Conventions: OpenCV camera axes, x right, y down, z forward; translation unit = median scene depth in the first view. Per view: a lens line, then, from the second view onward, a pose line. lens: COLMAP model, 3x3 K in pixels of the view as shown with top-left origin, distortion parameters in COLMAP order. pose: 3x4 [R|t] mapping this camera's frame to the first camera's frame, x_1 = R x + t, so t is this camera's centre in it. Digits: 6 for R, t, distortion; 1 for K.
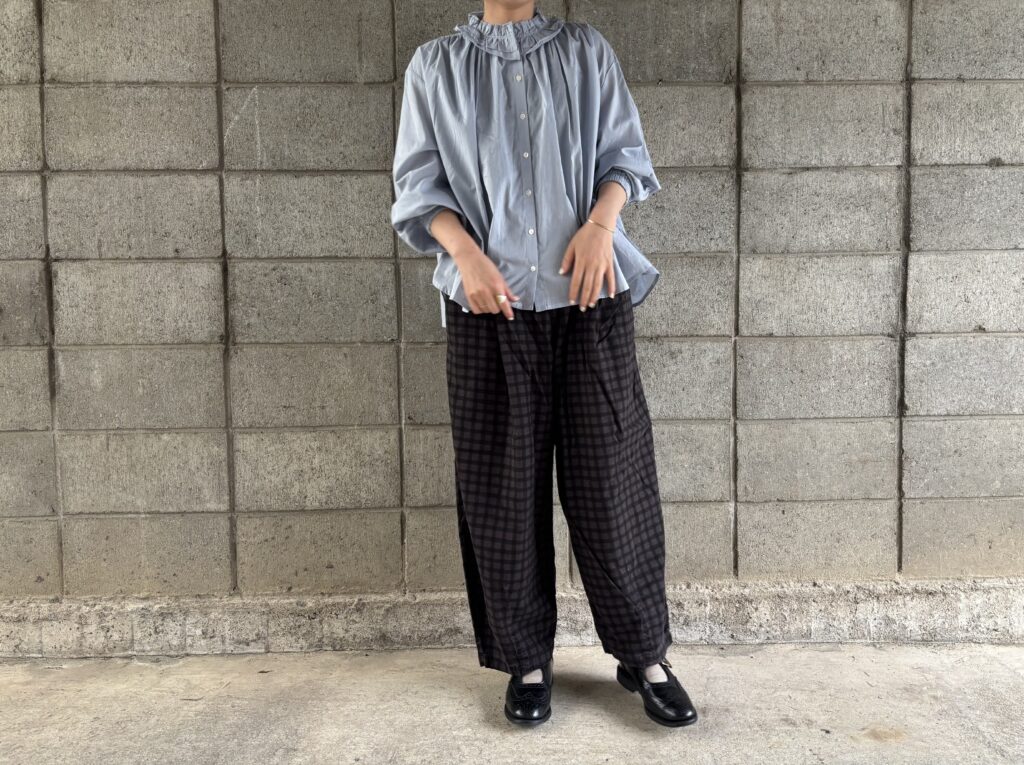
lens RADIAL K [[813.5, 0, 524.5], [0, 813.5, 376.3], [0, 0, 1]] dist [0.039821, -0.042161]
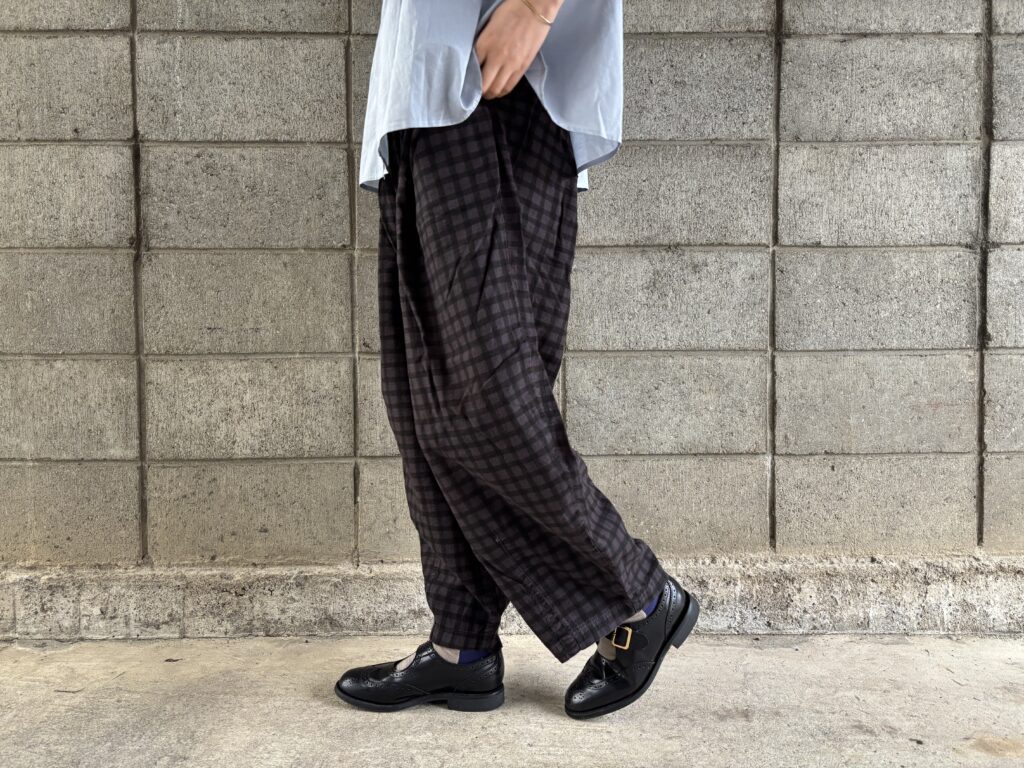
lens RADIAL K [[786.0, 0, 505.6], [0, 786.0, 387.4], [0, 0, 1]] dist [0.045291, -0.052423]
pose [[0.999919, 0.007251, -0.010421, 0.005205], [-0.007516, 0.999643, -0.025625, 0.112691], [0.010232, 0.025702, 0.999617, 0.229803]]
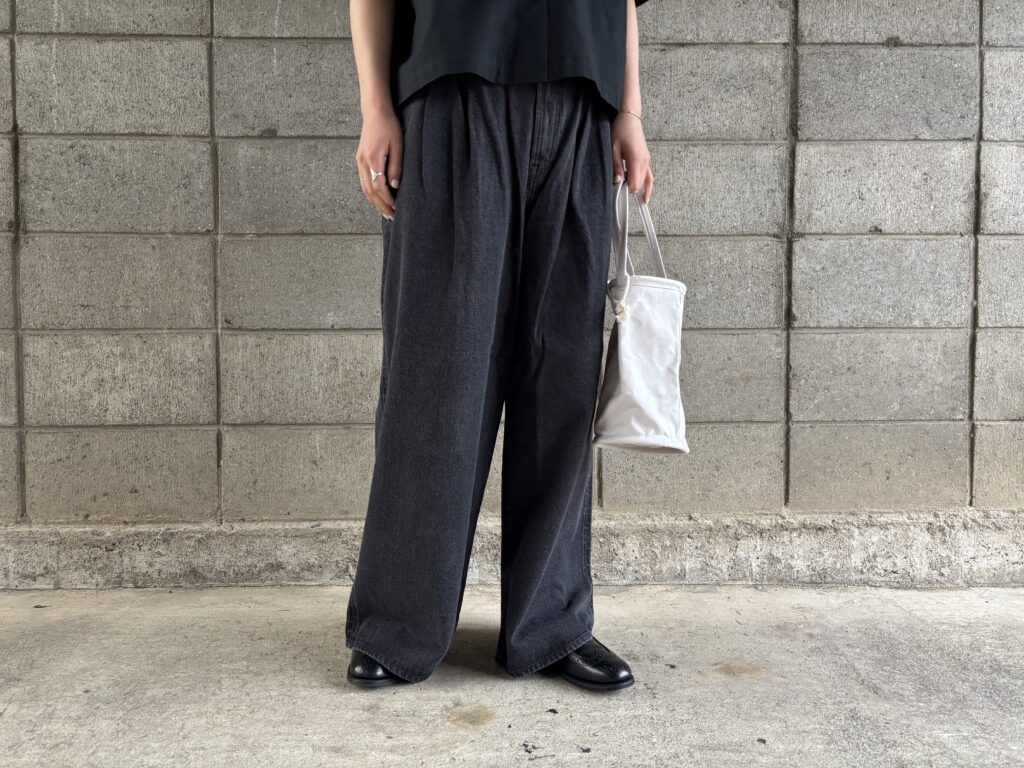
lens RADIAL K [[786.0, 0, 512.9], [0, 786.0, 378.9], [0, 0, 1]] dist [0.045291, -0.052423]
pose [[0.999901, 0.011169, 0.008574, 0.158905], [-0.010982, 0.999705, -0.021645, 0.128650], [-0.008813, 0.021548, 0.999729, 0.151805]]
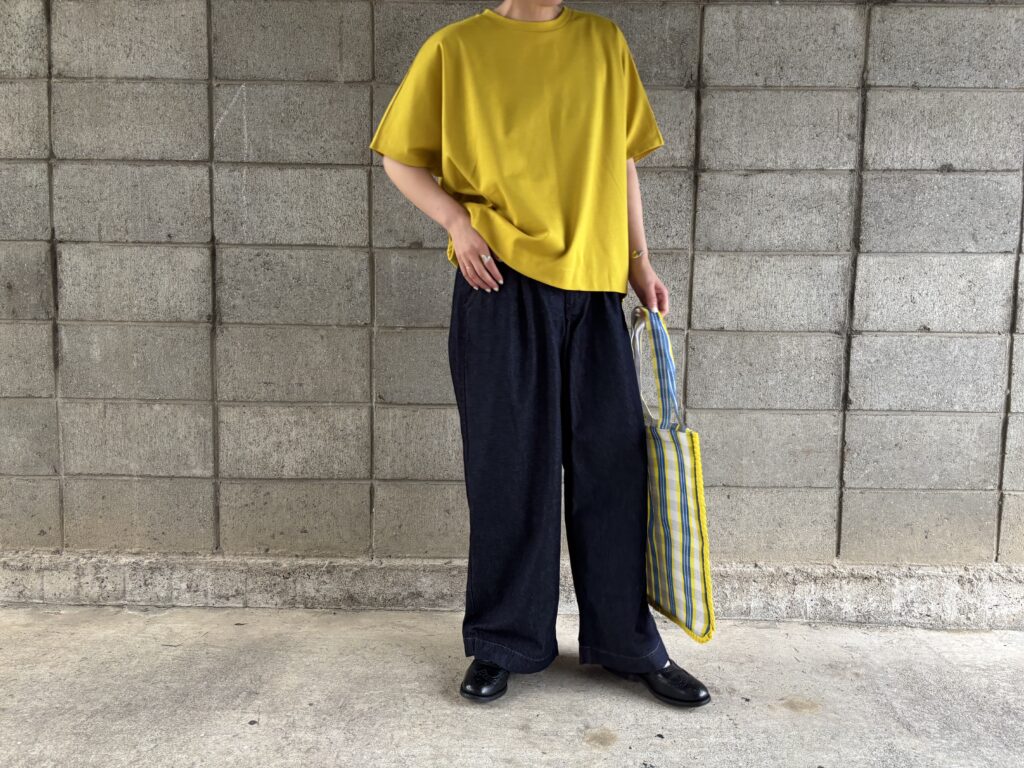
lens RADIAL K [[786.0, 0, 504.9], [0, 786.0, 381.8], [0, 0, 1]] dist [0.045291, -0.052423]
pose [[0.998711, 0.030676, -0.040442, 0.065563], [-0.029532, 0.999155, 0.028600, -0.003446], [0.041285, -0.027369, 0.998772, -0.032029]]
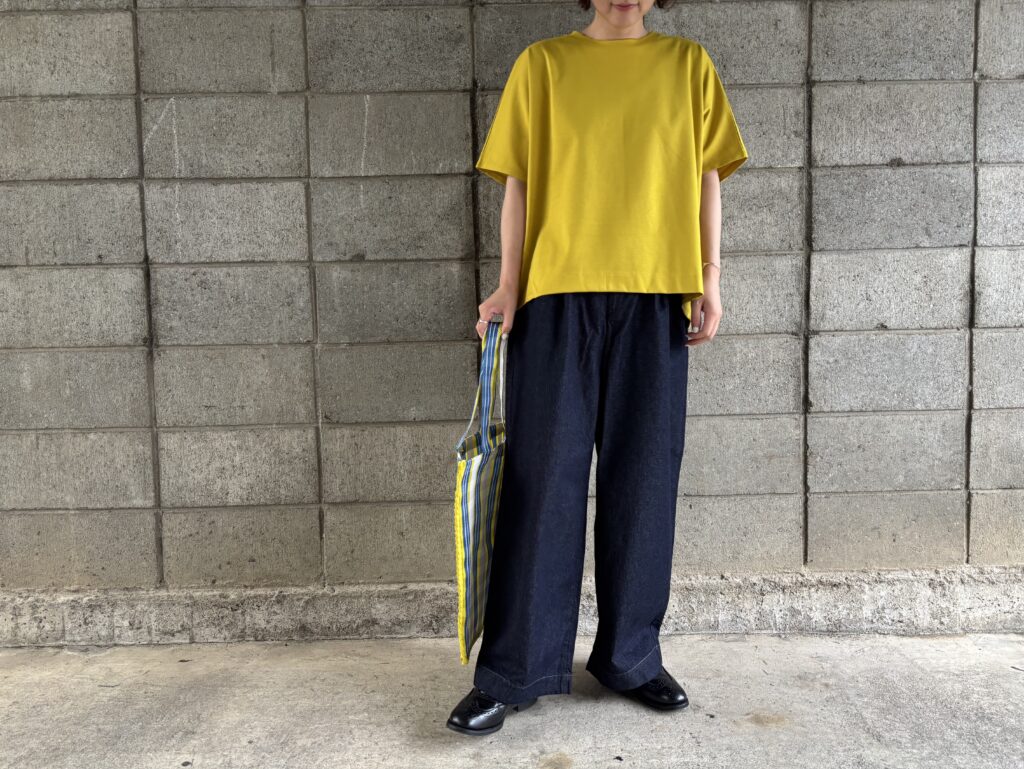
lens RADIAL K [[786.0, 0, 505.9], [0, 786.0, 392.2], [0, 0, 1]] dist [0.045291, -0.052423]
pose [[0.999734, -0.006249, -0.022183, 0.109777], [0.006381, 0.999962, 0.005876, 0.015554], [0.022145, -0.006016, 0.999737, 0.003325]]
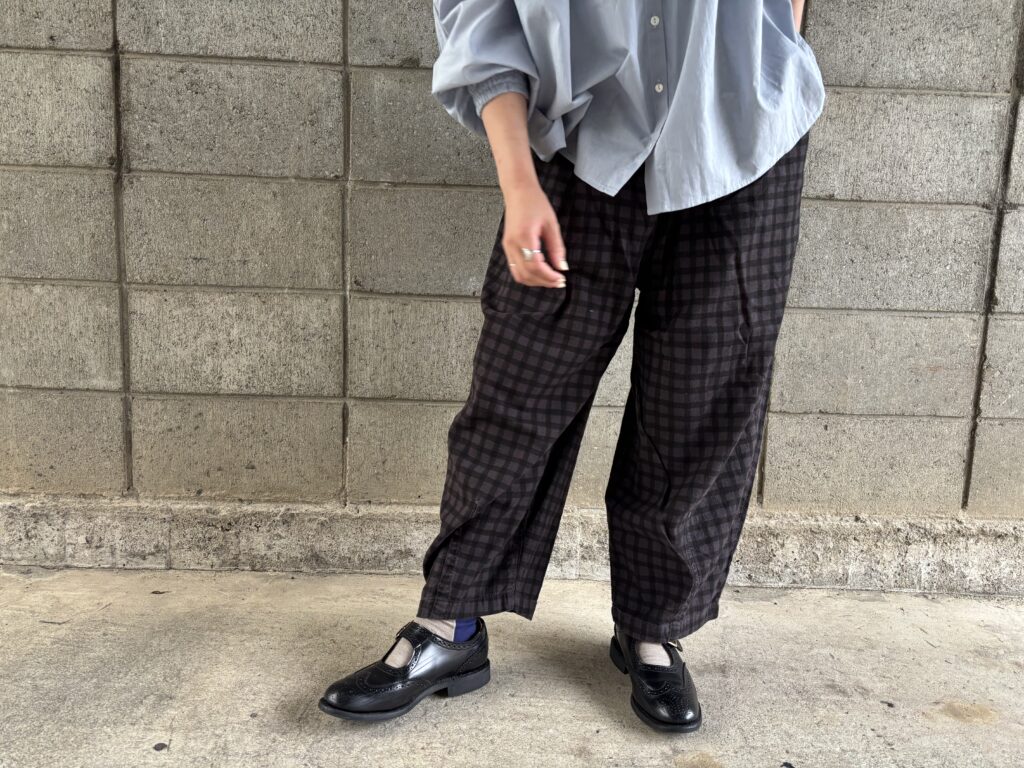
lens RADIAL K [[786.0, 0, 505.6], [0, 786.0, 393.7], [0, 0, 1]] dist [0.045291, -0.052423]
pose [[0.998774, 0.049026, 0.006916, -0.000333], [-0.049436, 0.995176, 0.084737, 0.086423], [-0.002728, -0.084975, 0.996379, 0.246239]]
